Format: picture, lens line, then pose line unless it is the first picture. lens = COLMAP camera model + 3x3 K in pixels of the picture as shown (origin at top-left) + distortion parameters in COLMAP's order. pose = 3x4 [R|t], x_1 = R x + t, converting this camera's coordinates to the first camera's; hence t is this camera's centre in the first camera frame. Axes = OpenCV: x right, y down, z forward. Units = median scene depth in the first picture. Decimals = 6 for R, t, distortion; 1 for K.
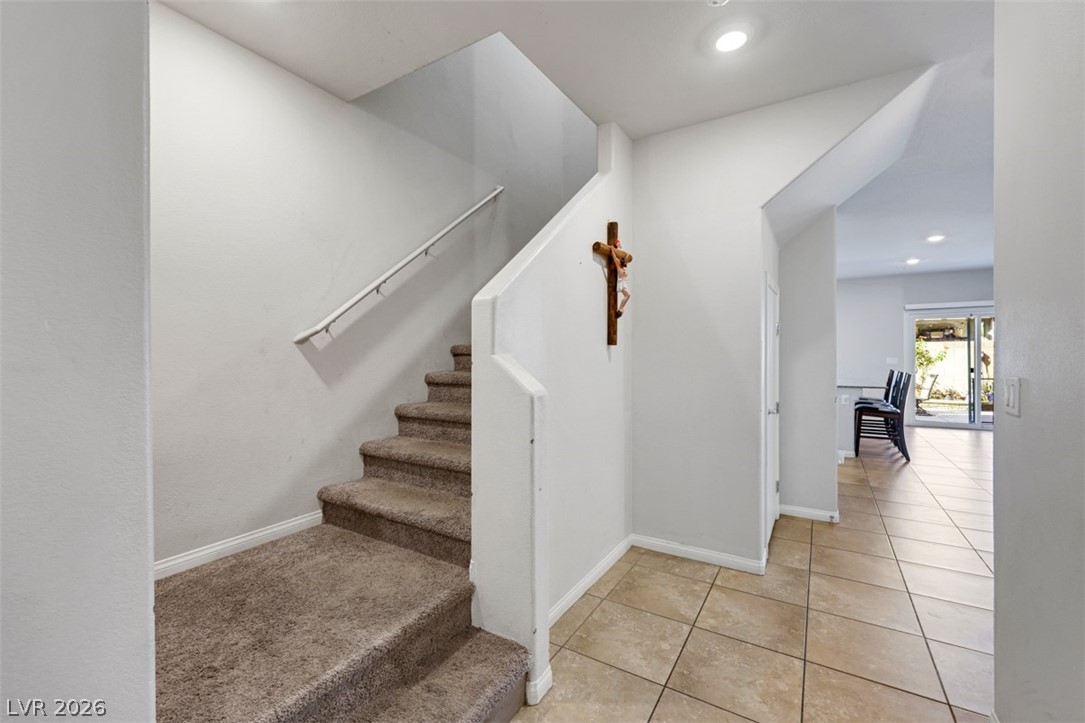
lens RADIAL K [[442.4, 0, 544.4], [0, 442.4, 359.2], [0, 0, 1]] dist [-0.002528, -0.000103]
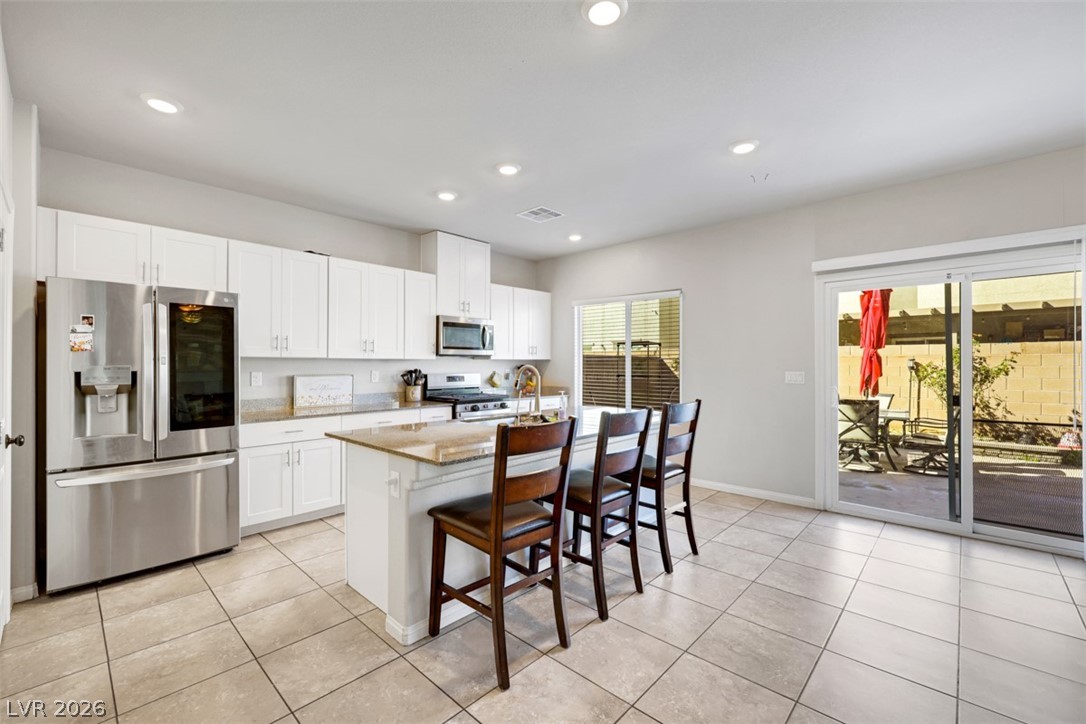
lens RADIAL K [[454.2, 0, 548.3], [0, 454.2, 366.8], [0, 0, 1]] dist [0.000361, 0.000274]
pose [[0.981916, 0.006004, -0.189220, 0.427569], [-0.005398, 0.999979, 0.003716, -0.006601], [0.189238, -0.002627, 0.981928, 0.310088]]
